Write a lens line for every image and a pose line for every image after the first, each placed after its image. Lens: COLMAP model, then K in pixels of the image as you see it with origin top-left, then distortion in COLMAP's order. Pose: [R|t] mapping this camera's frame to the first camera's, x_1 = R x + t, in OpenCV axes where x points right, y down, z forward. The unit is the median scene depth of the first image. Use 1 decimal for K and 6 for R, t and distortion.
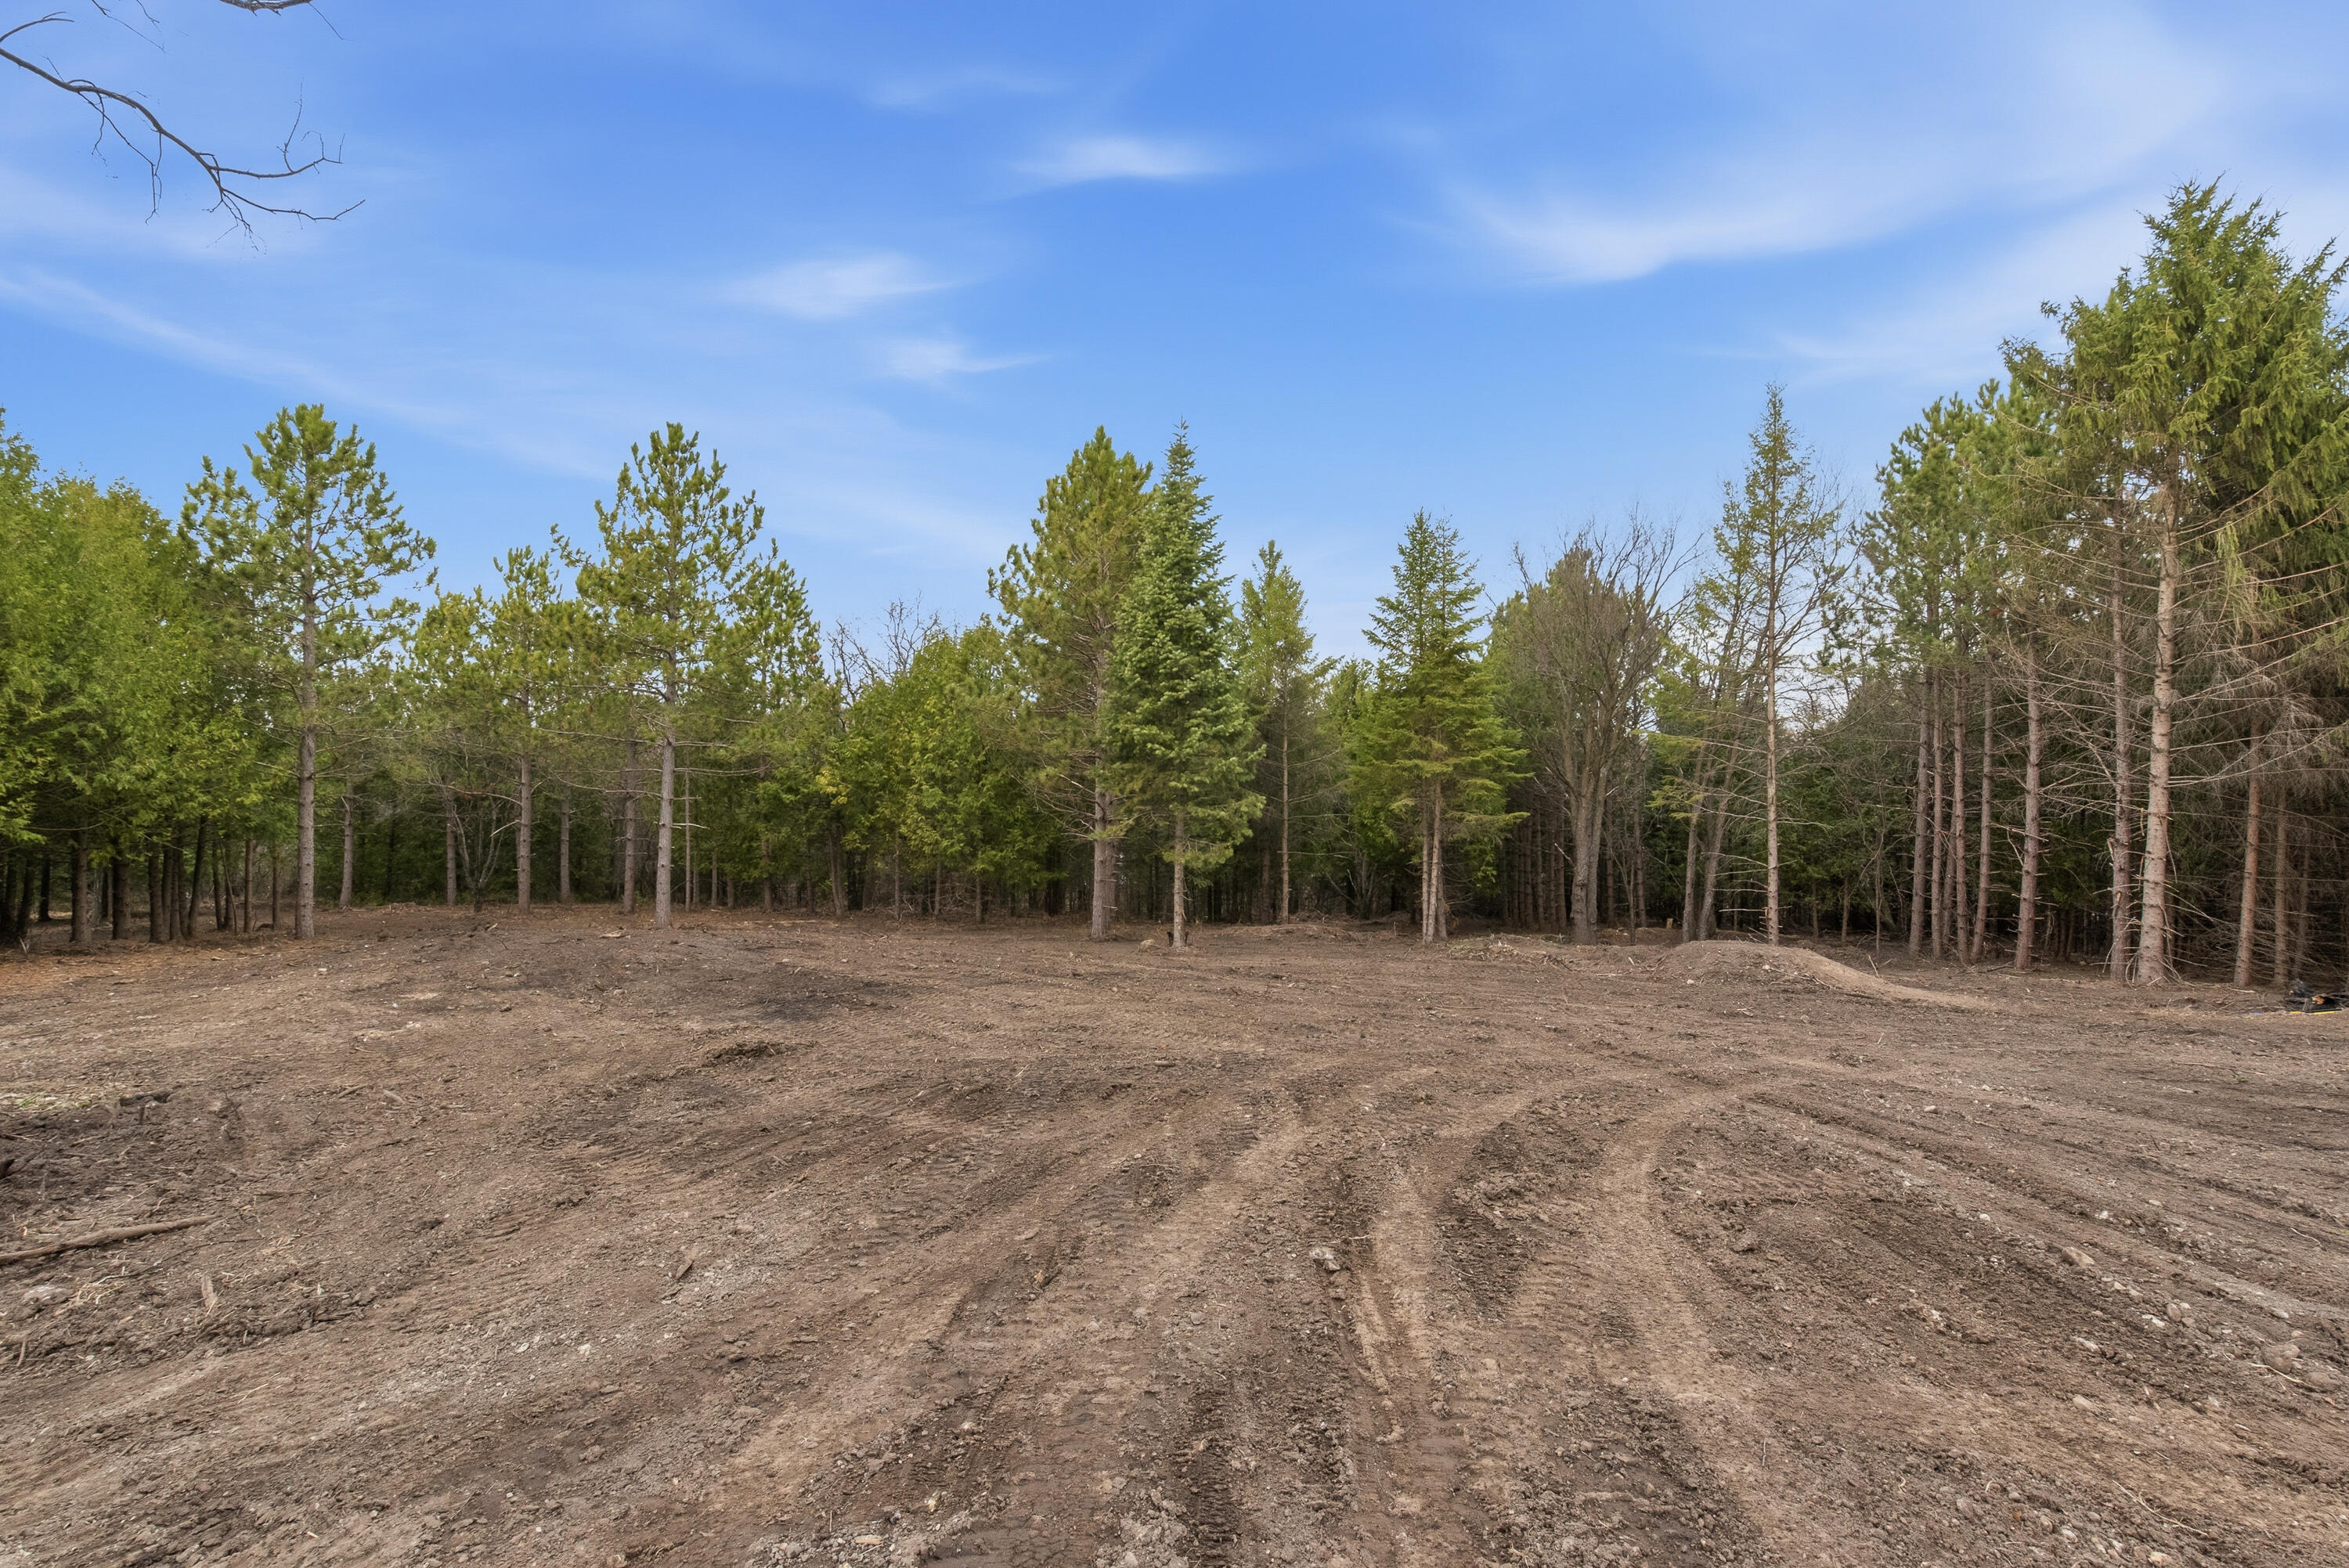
lens RADIAL K [[1015.3, 0, 1231.1], [0, 1015.3, 745.7], [0, 0, 1]] dist [0.000340, -0.000647]
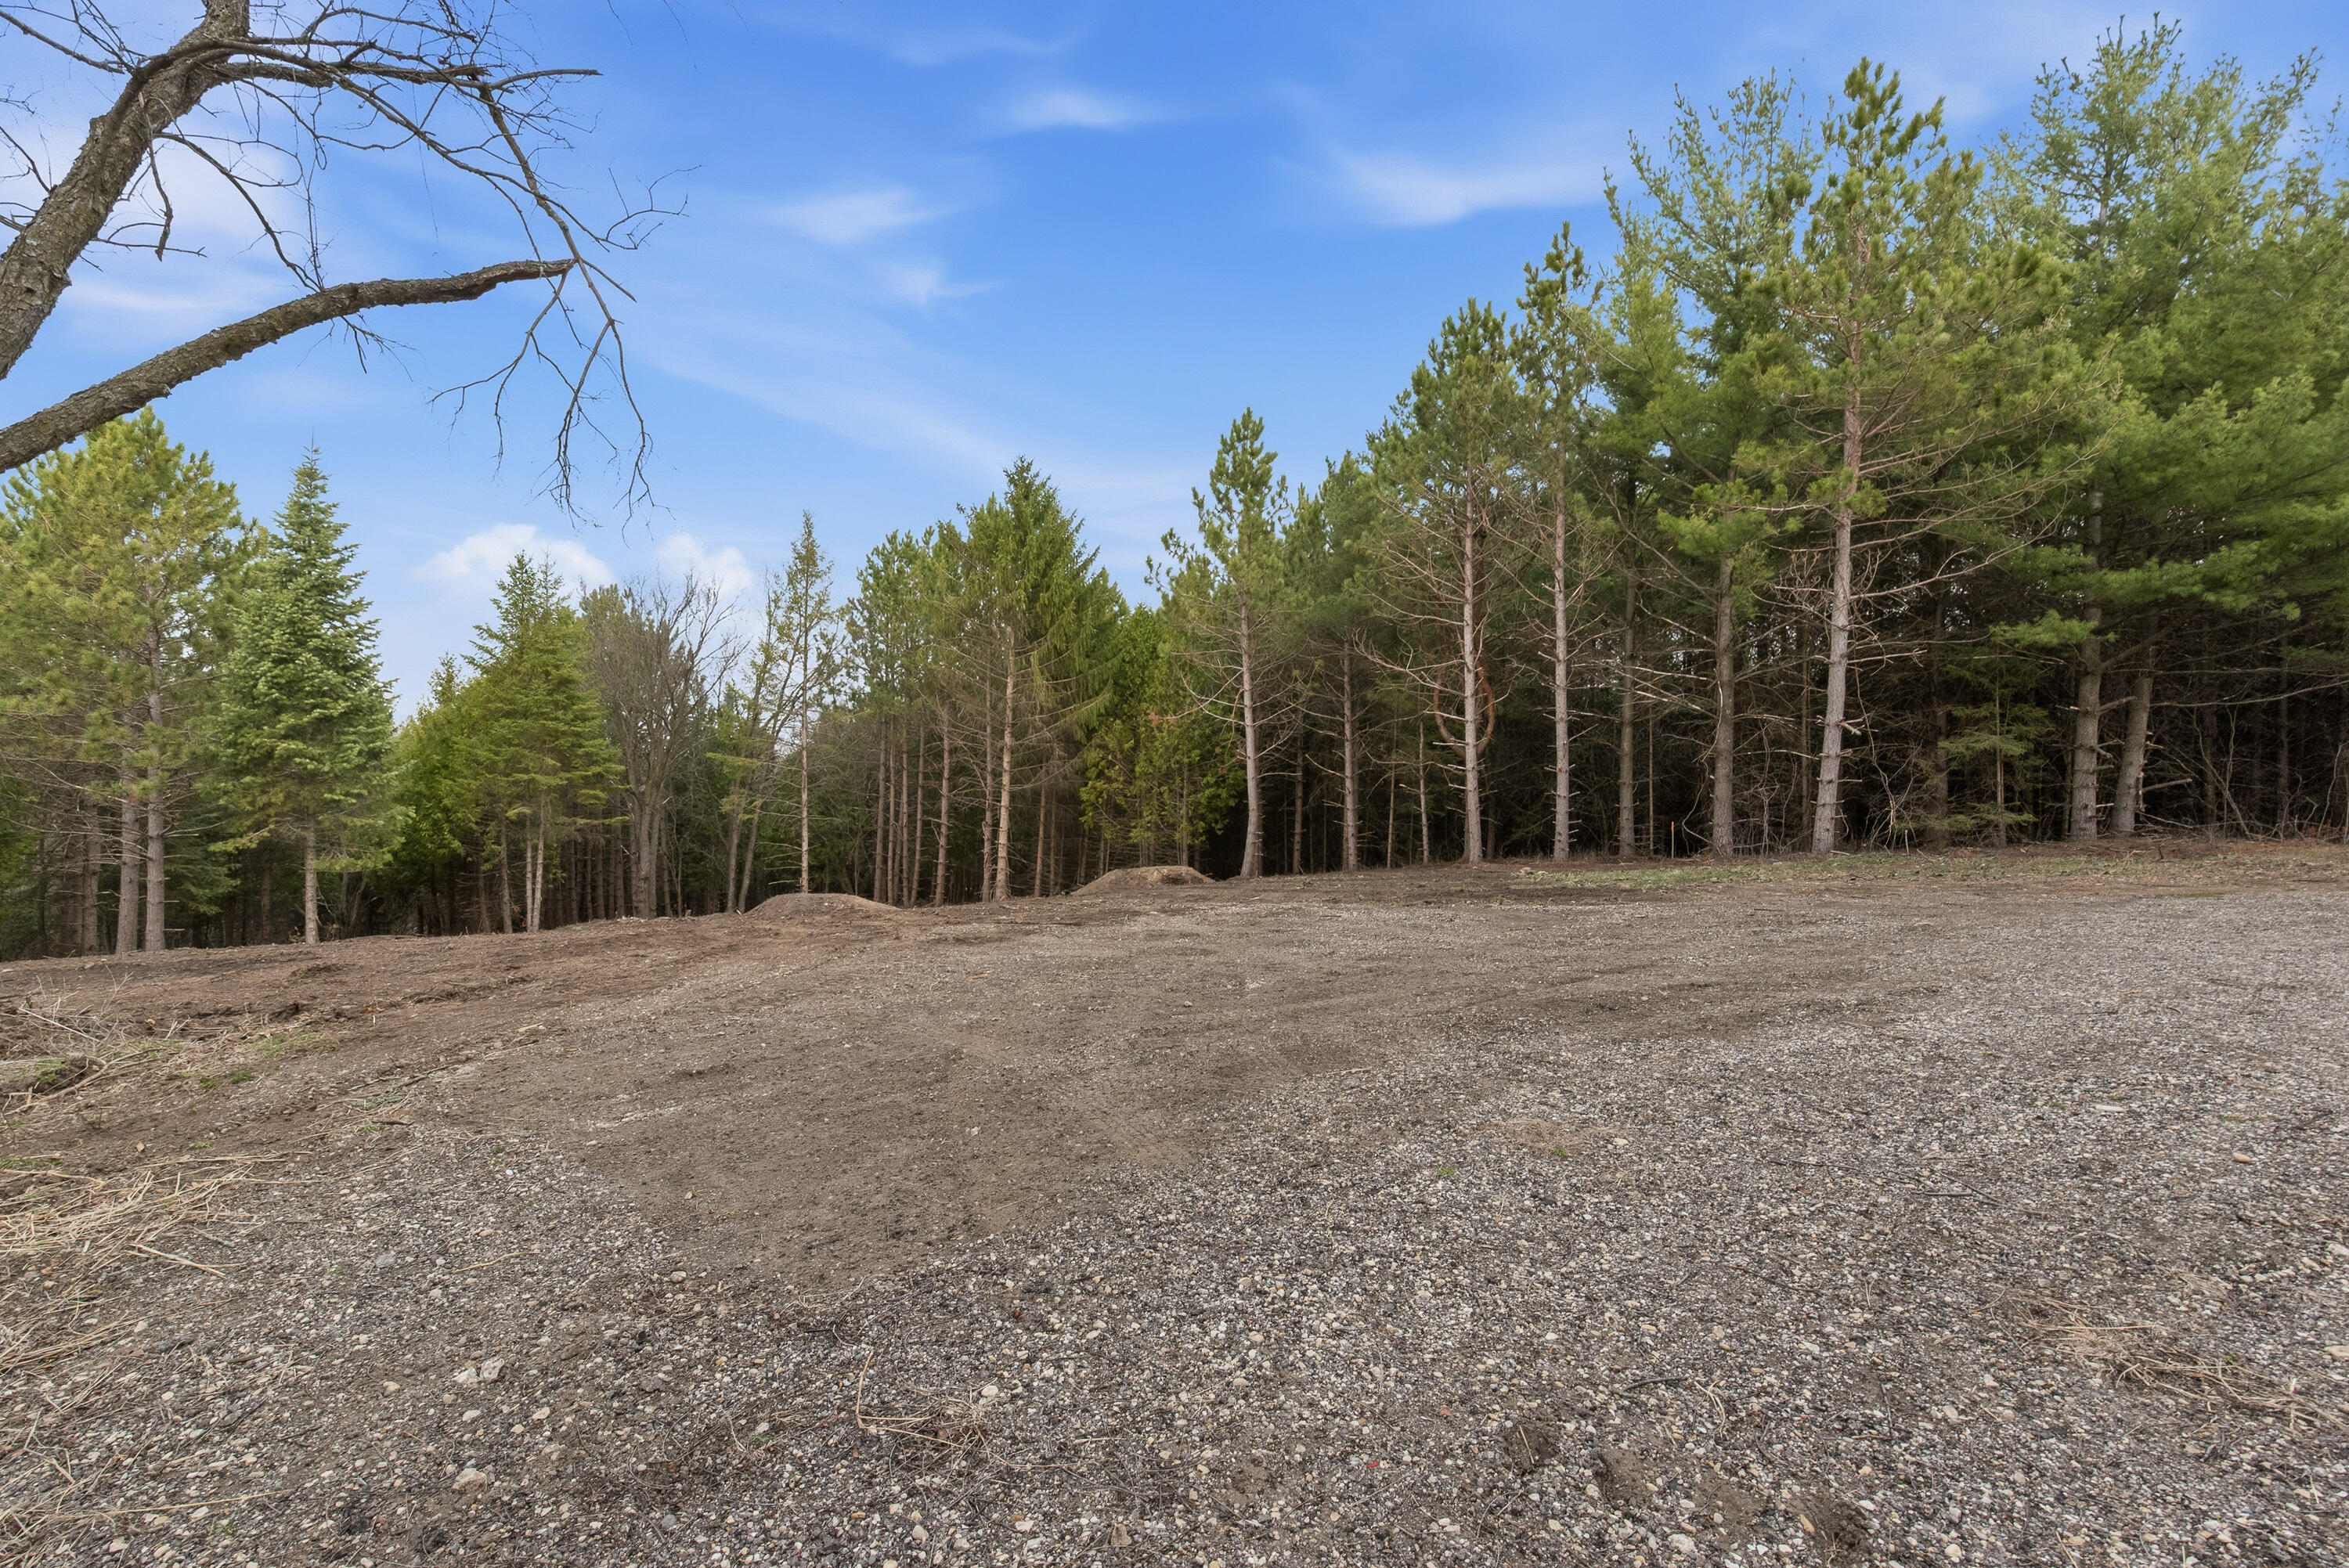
lens RADIAL K [[1070.0, 0, 1174.5], [0, 1070.0, 784.0], [0, 0, 1]] dist [-0.012632, 0.005234]
pose [[0.613658, -0.002987, 0.789566, -0.320423], [-0.014932, 0.999770, 0.015388, -0.004373], [-0.789431, -0.021233, 0.613472, -0.320197]]
